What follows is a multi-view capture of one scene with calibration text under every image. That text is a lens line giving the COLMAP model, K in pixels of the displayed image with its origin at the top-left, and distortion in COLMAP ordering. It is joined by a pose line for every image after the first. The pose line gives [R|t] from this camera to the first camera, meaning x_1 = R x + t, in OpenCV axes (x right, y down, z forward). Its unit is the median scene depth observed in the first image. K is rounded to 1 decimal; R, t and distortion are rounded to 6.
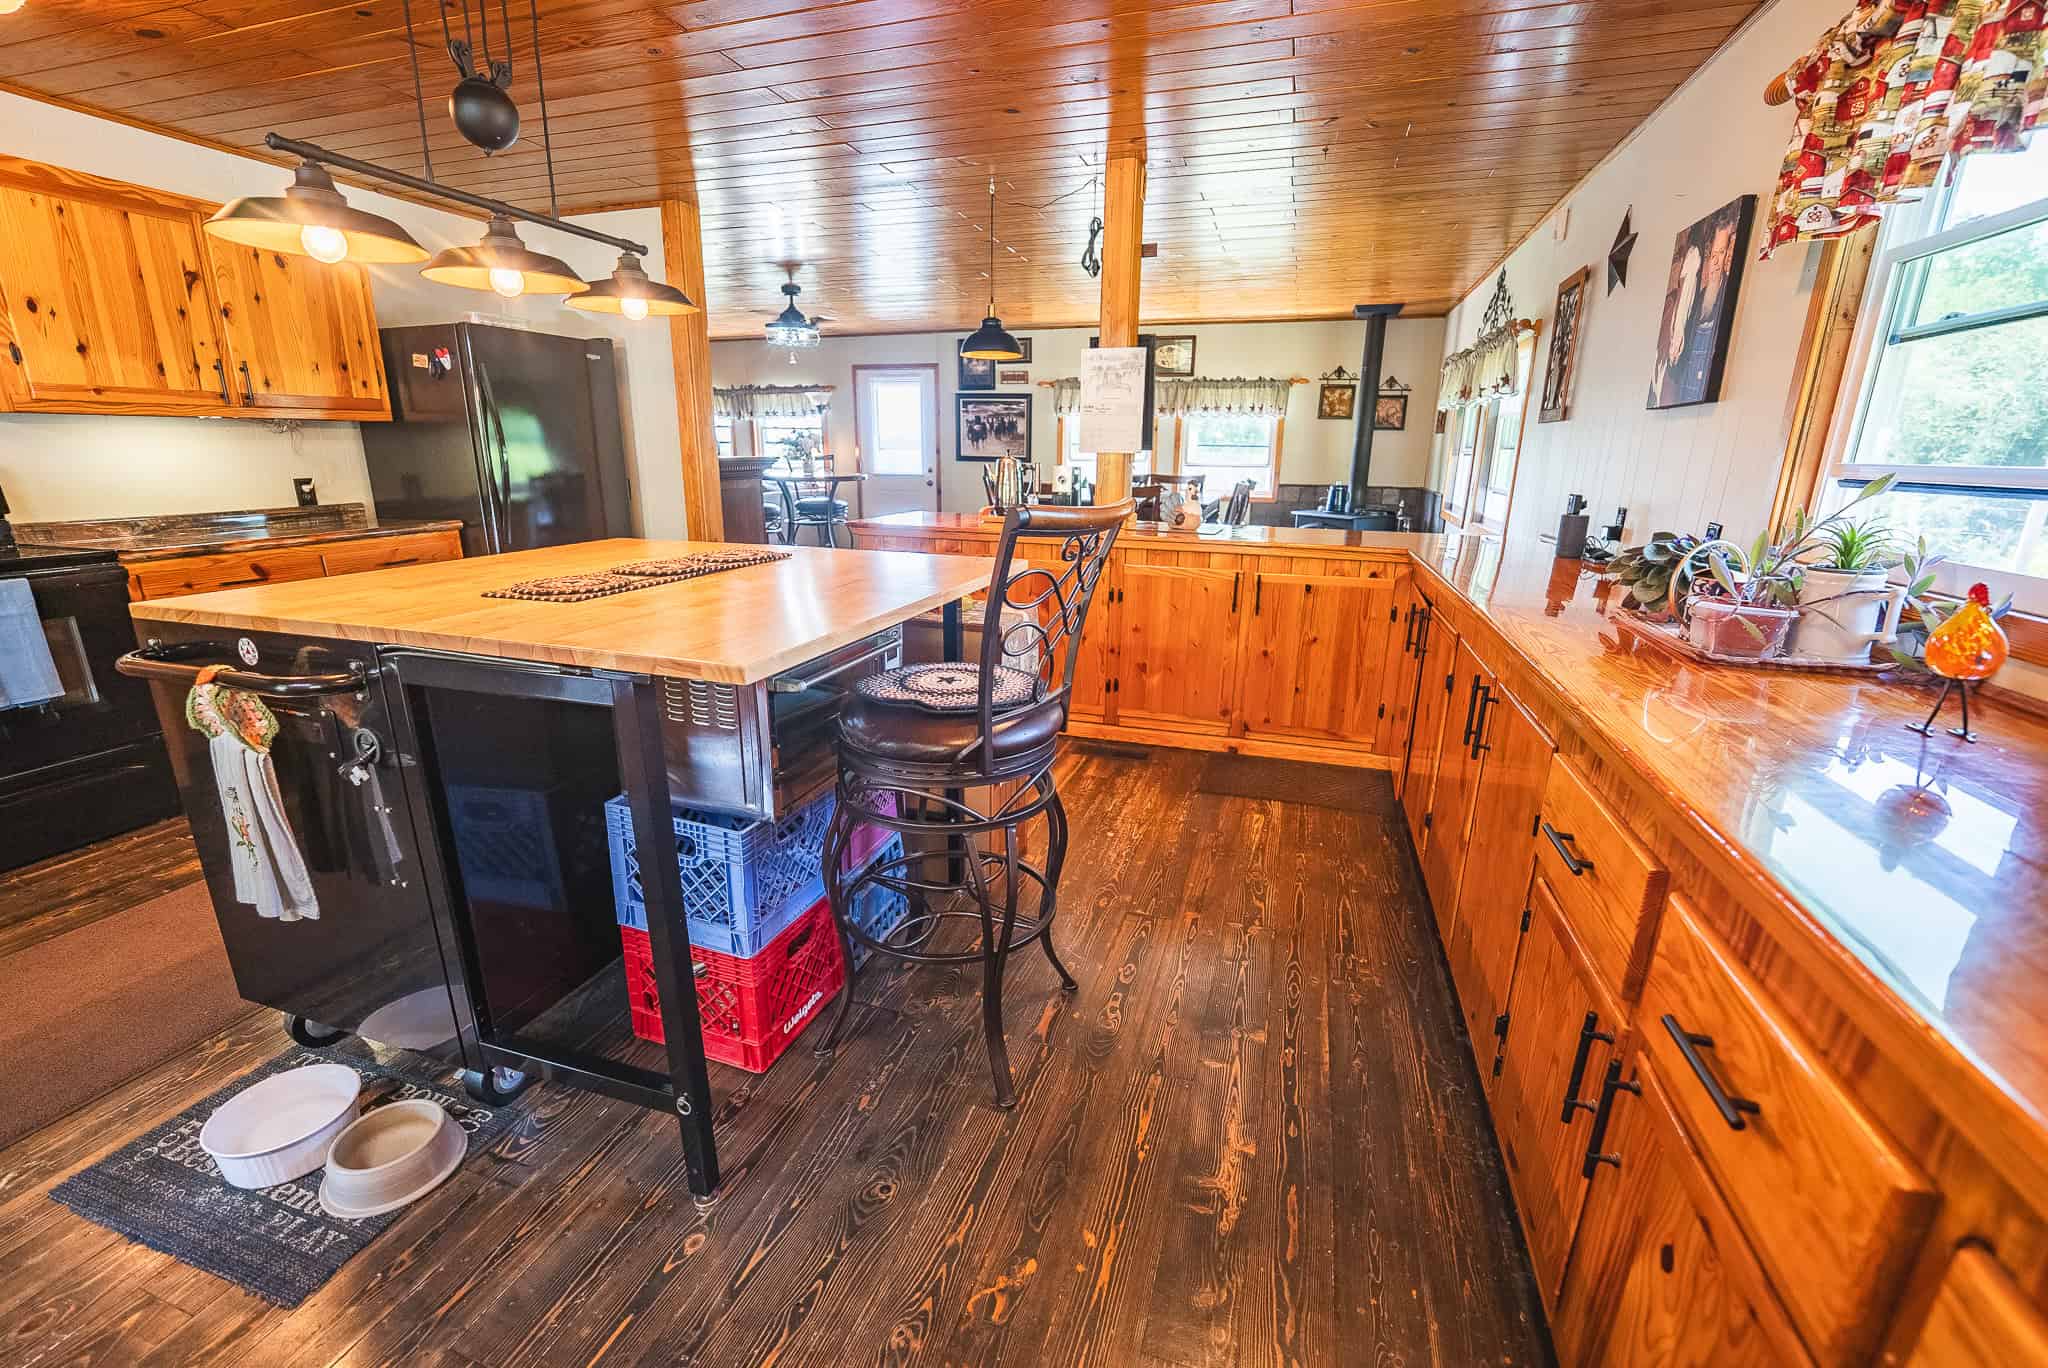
lens RADIAL K [[840.8, 0, 1027.1], [0, 840.8, 683.1], [0, 0, 1]] dist [-0.014472, 0.000109]
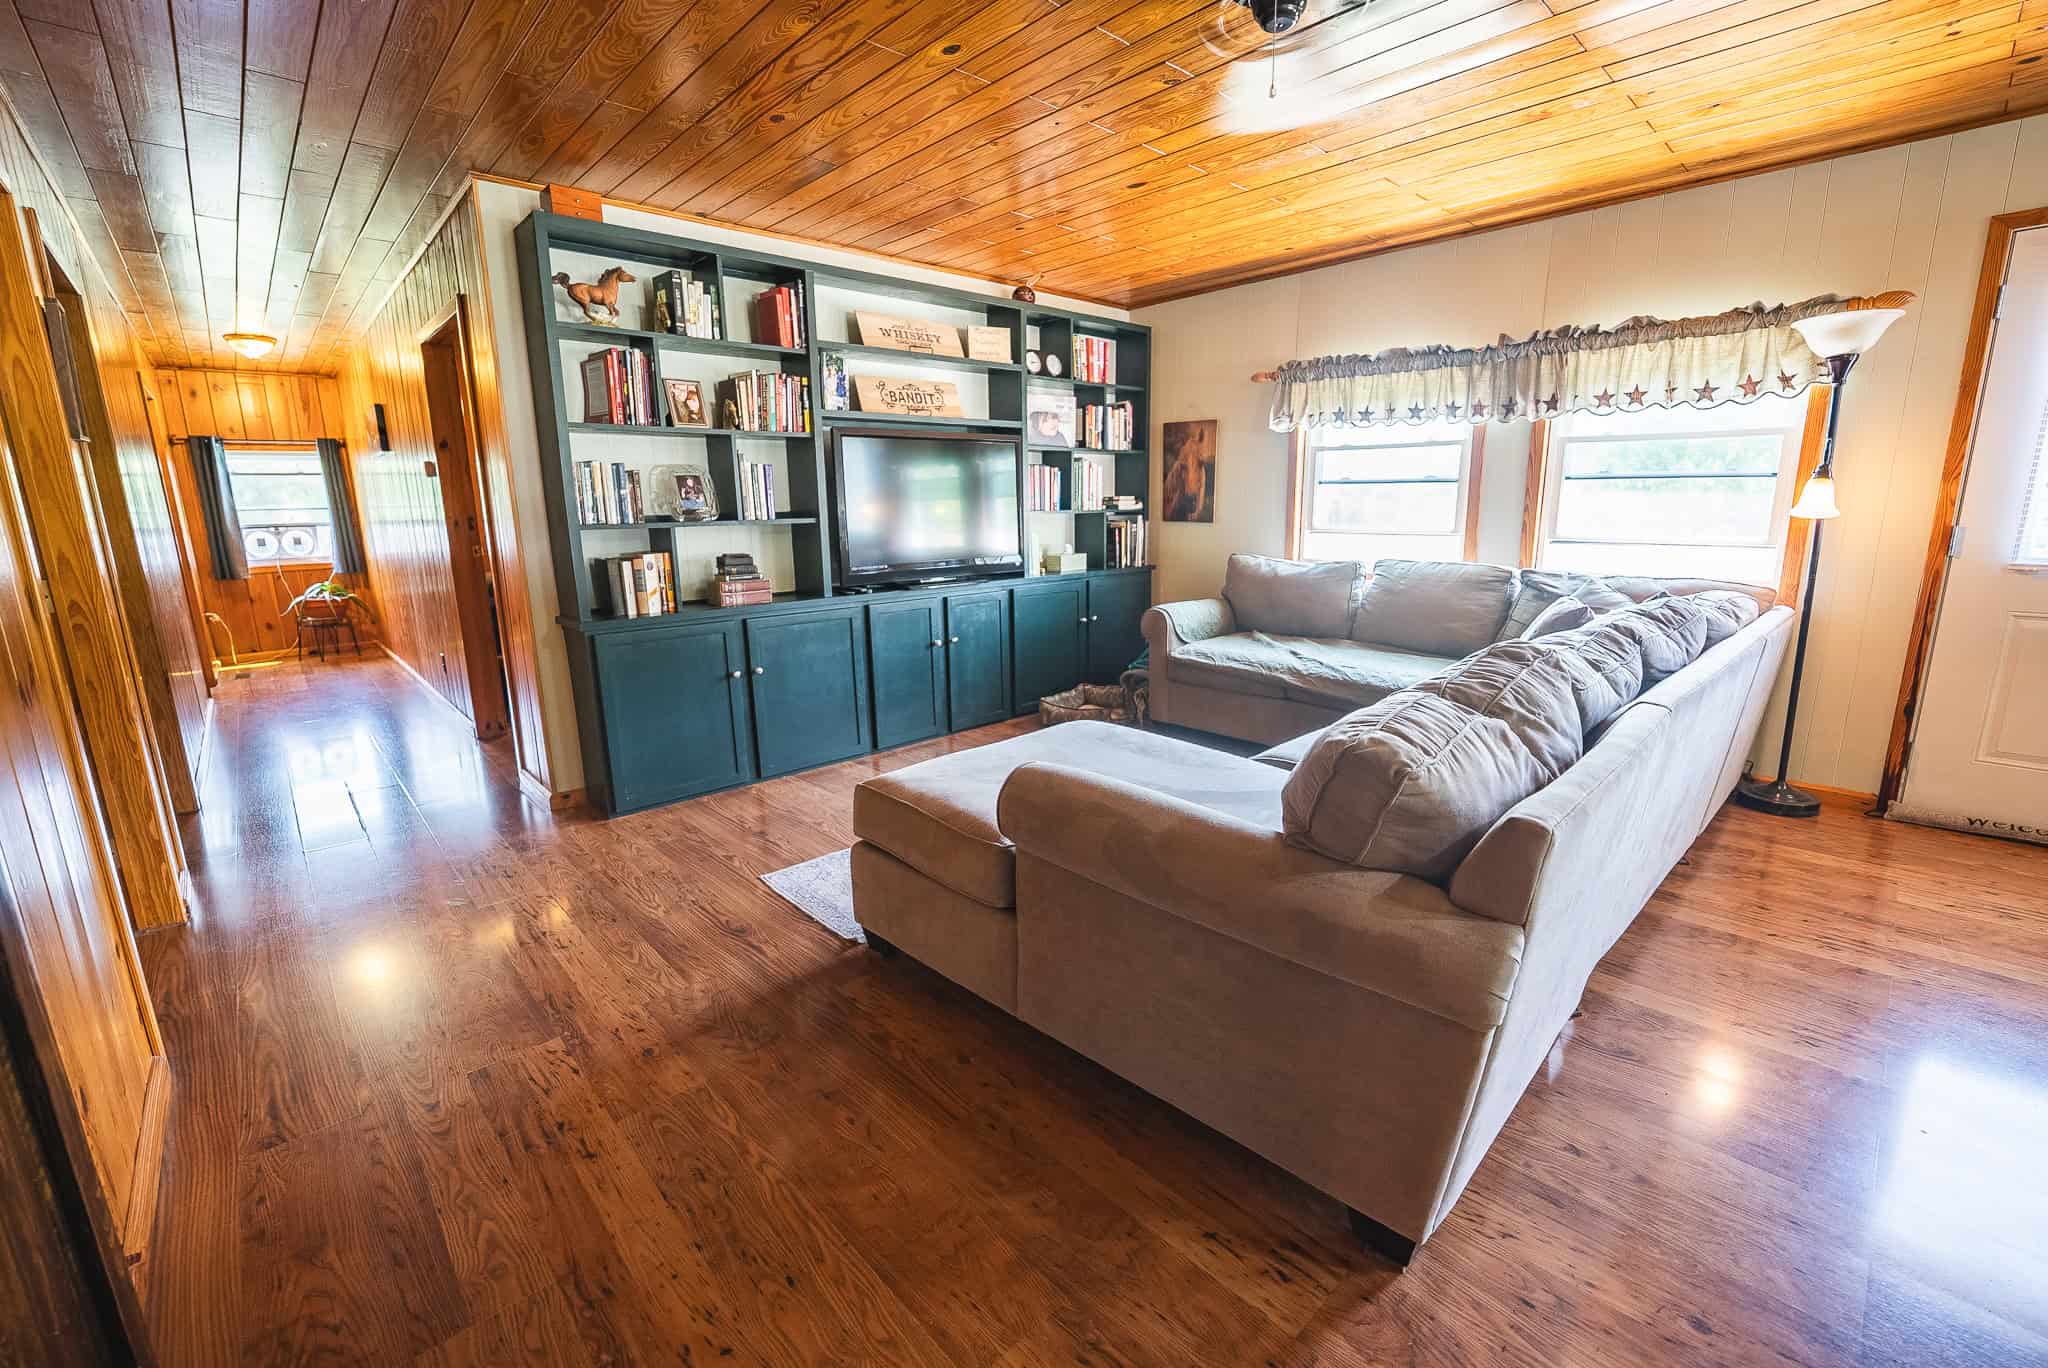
lens RADIAL K [[840.8, 0, 1021.8], [0, 840.8, 682.4], [0, 0, 1]] dist [-0.014472, 0.000109]
pose [[0.872794, 0.074024, -0.482443, -0.383129], [-0.098652, 0.994786, -0.025838, -0.179392], [0.478015, 0.070146, 0.875546, 0.622111]]
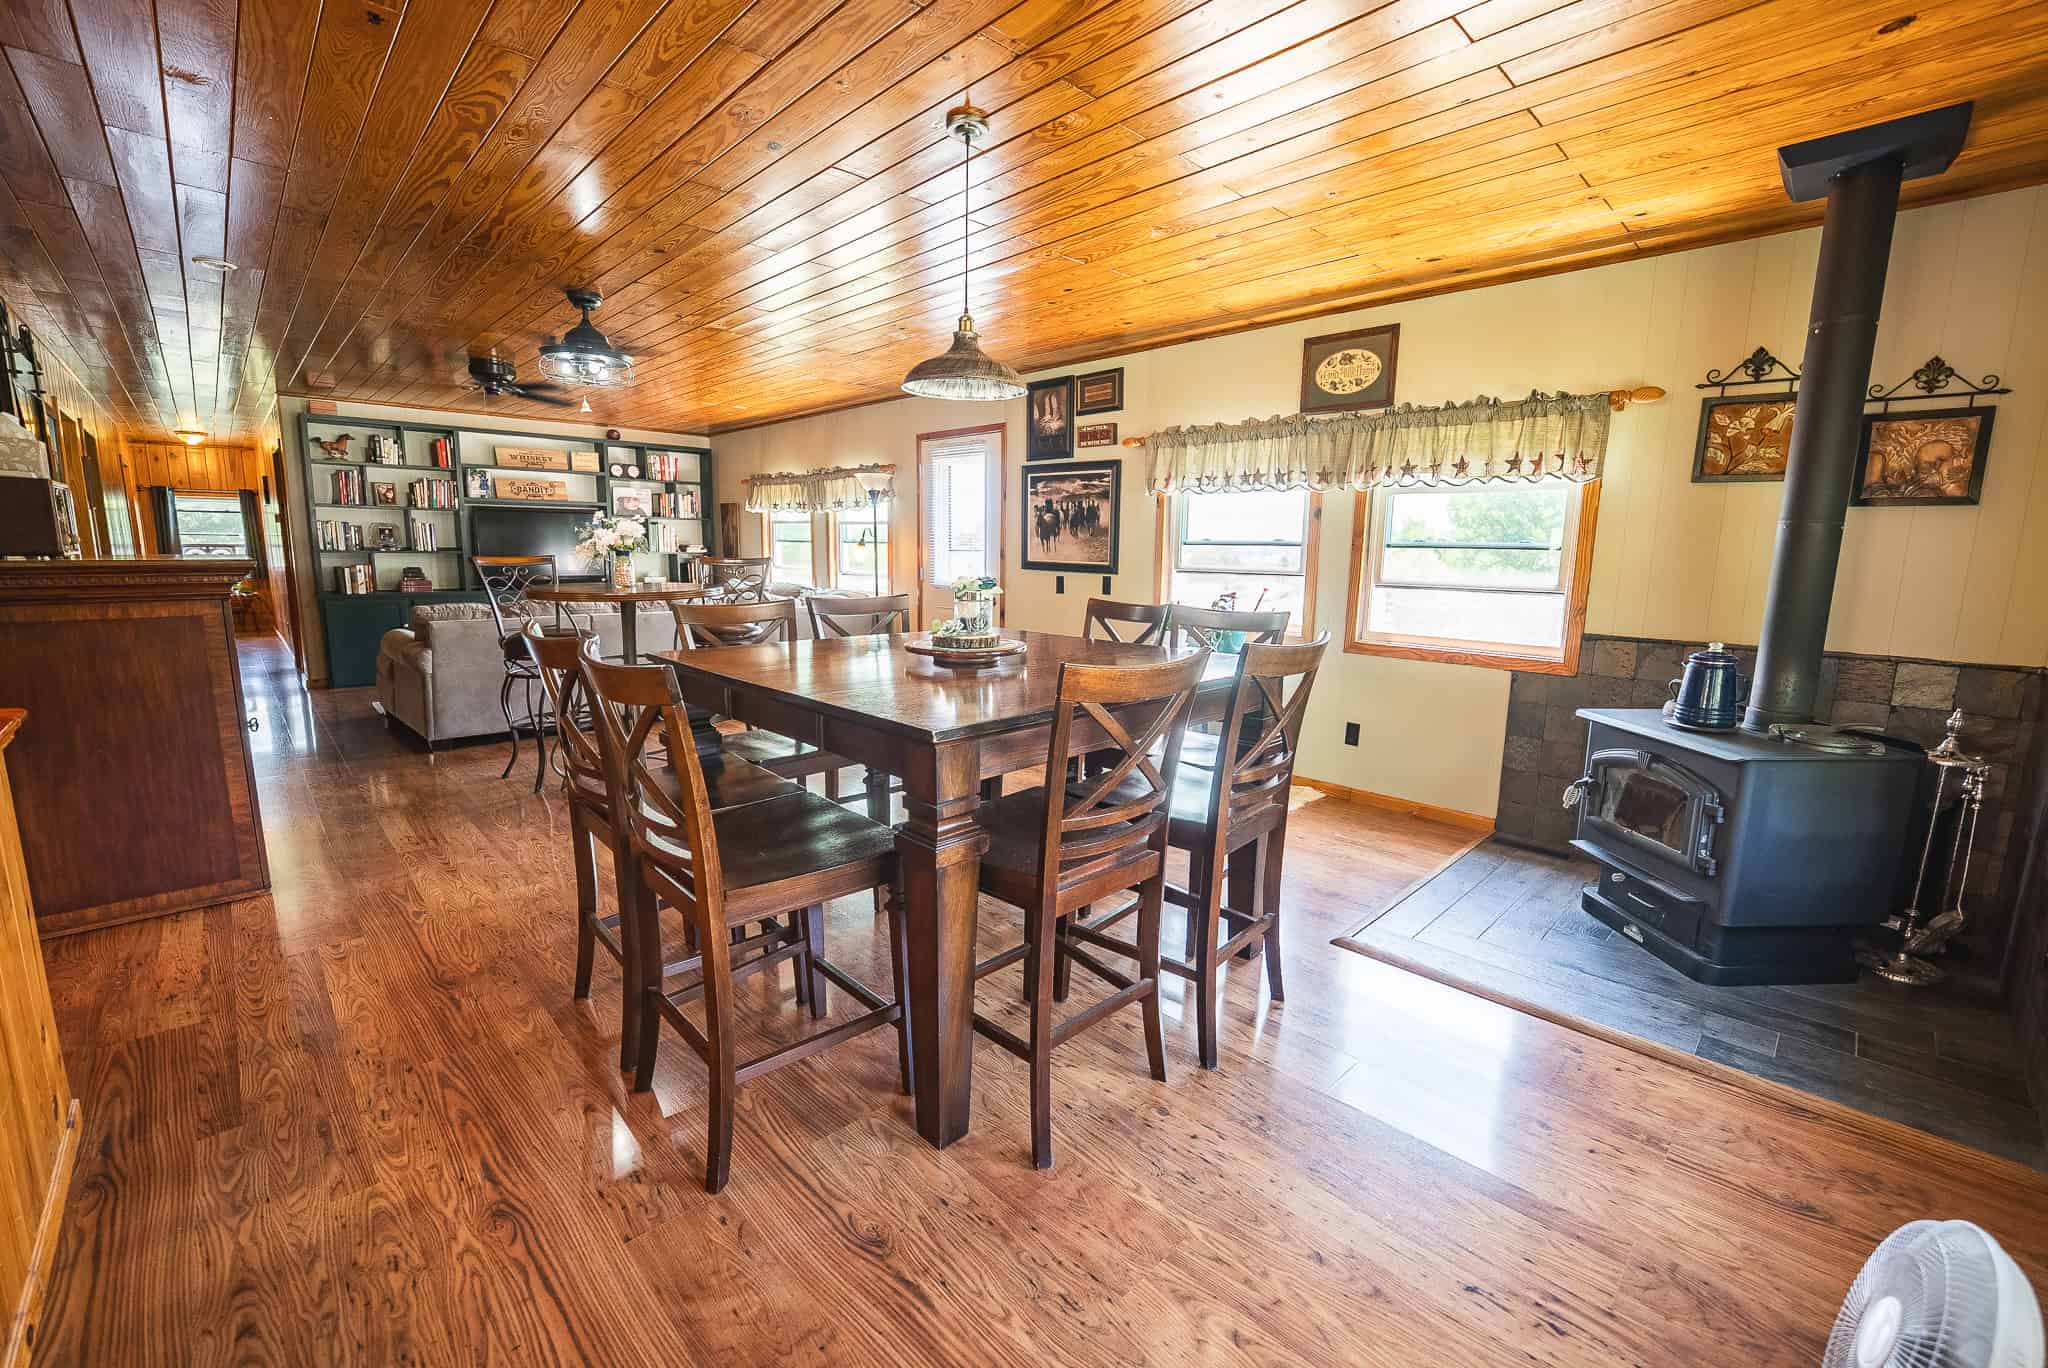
lens RADIAL K [[840.8, 0, 1038.2], [0, 840.8, 684.0], [0, 0, 1]] dist [-0.014472, 0.000109]
pose [[0.884807, 0.074281, -0.459998, 0.237599], [-0.122530, 0.989559, -0.075893, -0.136762], [0.449558, 0.123515, 0.884671, 0.470420]]
